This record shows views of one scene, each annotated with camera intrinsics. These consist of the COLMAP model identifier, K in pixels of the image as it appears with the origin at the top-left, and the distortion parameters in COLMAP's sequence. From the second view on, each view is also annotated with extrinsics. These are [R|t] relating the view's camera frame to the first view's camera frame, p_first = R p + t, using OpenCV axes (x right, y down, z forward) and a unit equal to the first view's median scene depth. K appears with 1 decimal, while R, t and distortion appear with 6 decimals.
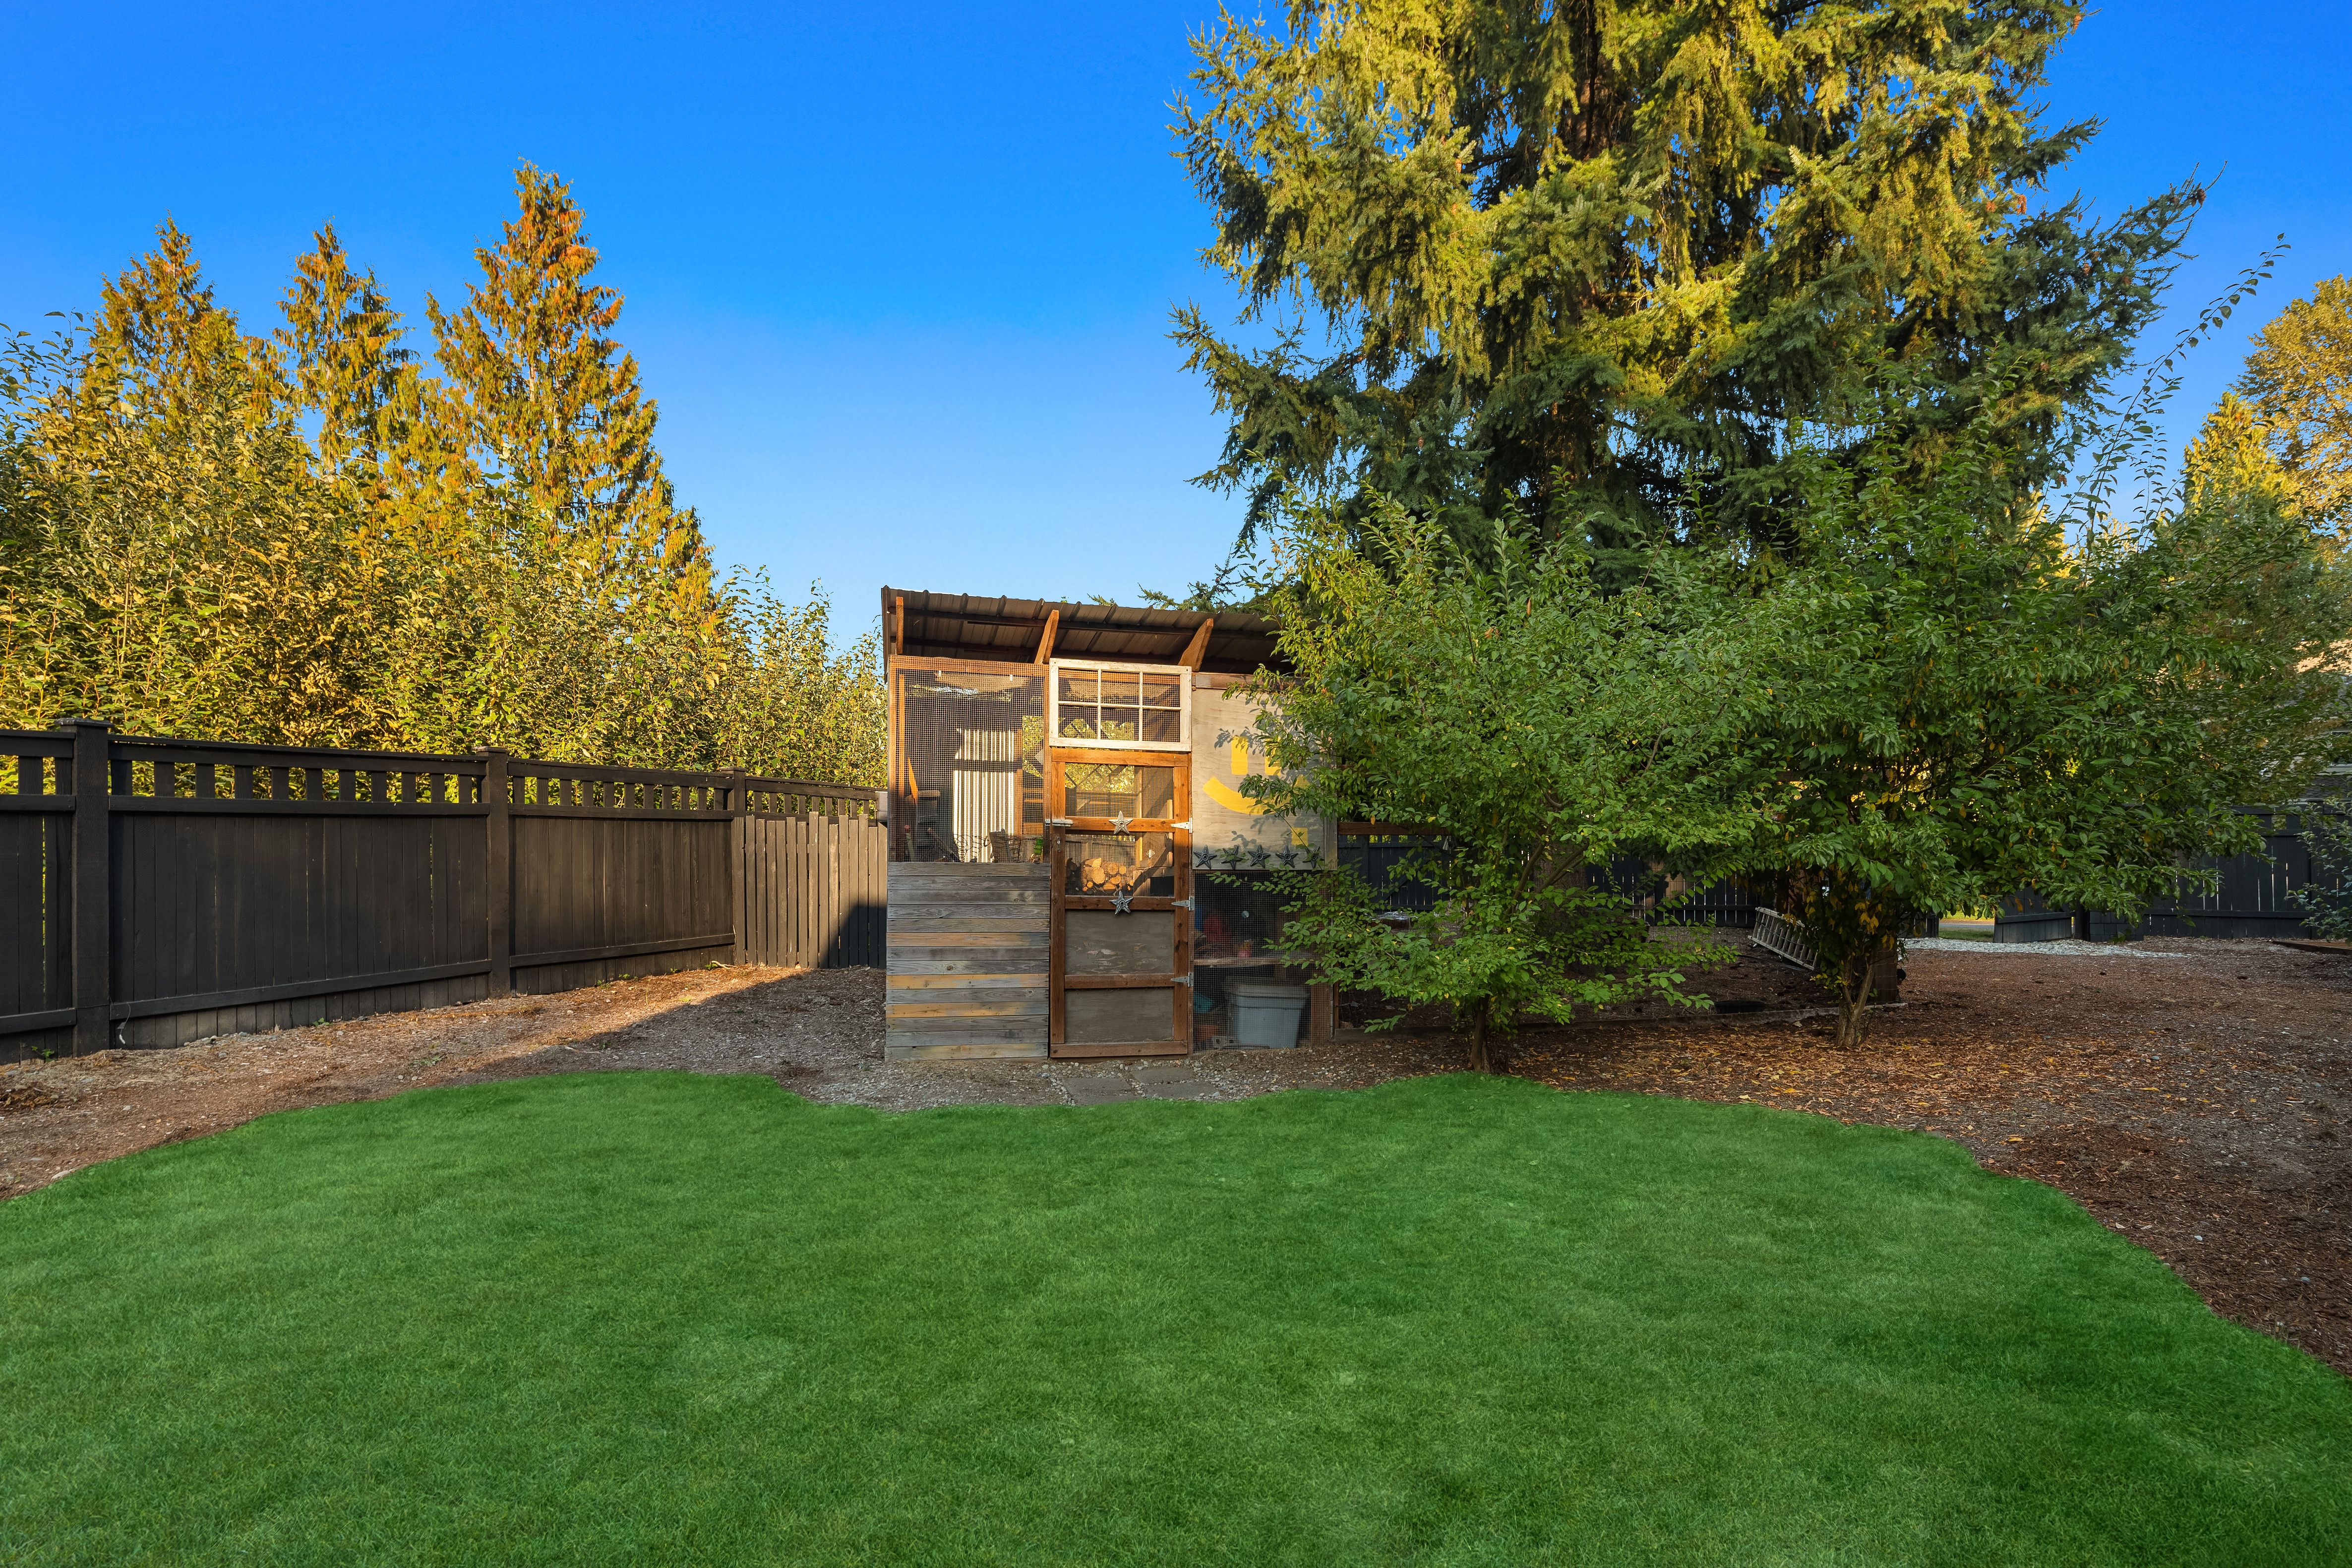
lens RADIAL K [[1129.1, 0, 1180.8], [0, 1129.1, 796.7], [0, 0, 1]] dist [0.000688, -0.001027]
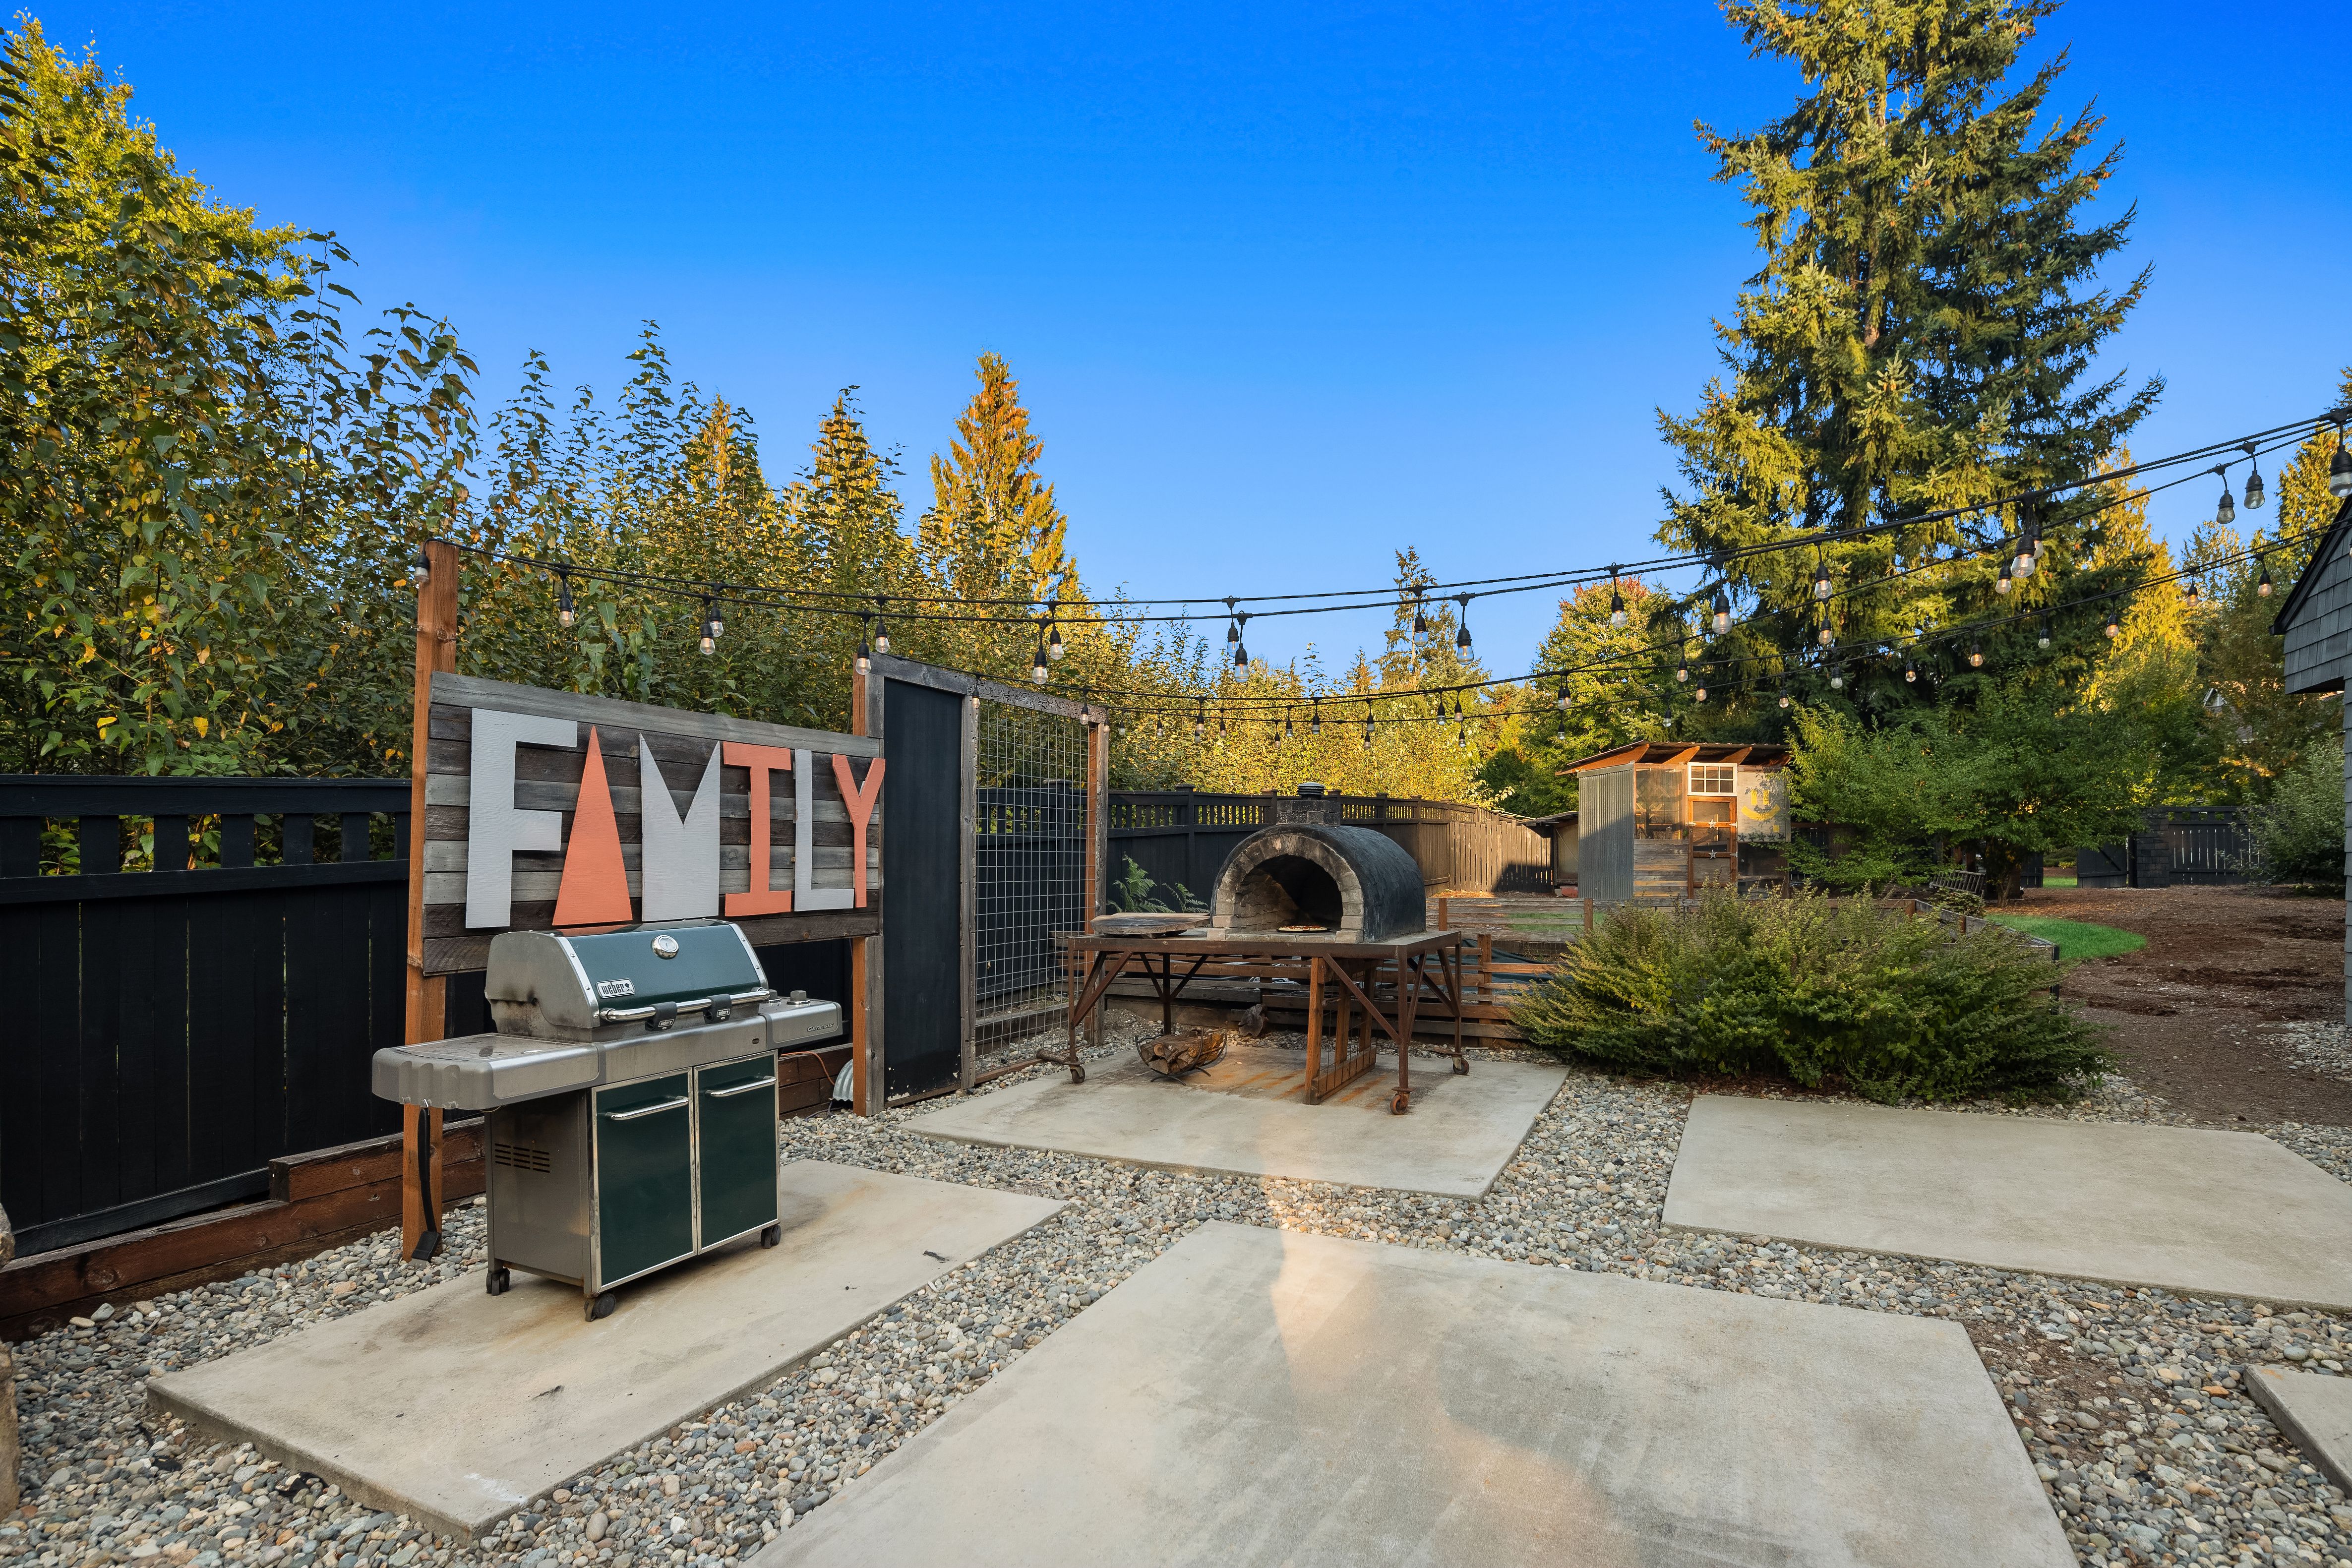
lens RADIAL K [[1129.1, 0, 1180.8], [0, 1129.1, 796.7], [0, 0, 1]] dist [0.000688, -0.001027]
pose [[0.997402, -0.010754, -0.071230, -1.145302], [0.011094, 0.999929, 0.004389, -0.068009], [0.071178, -0.005168, 0.997450, -1.784193]]
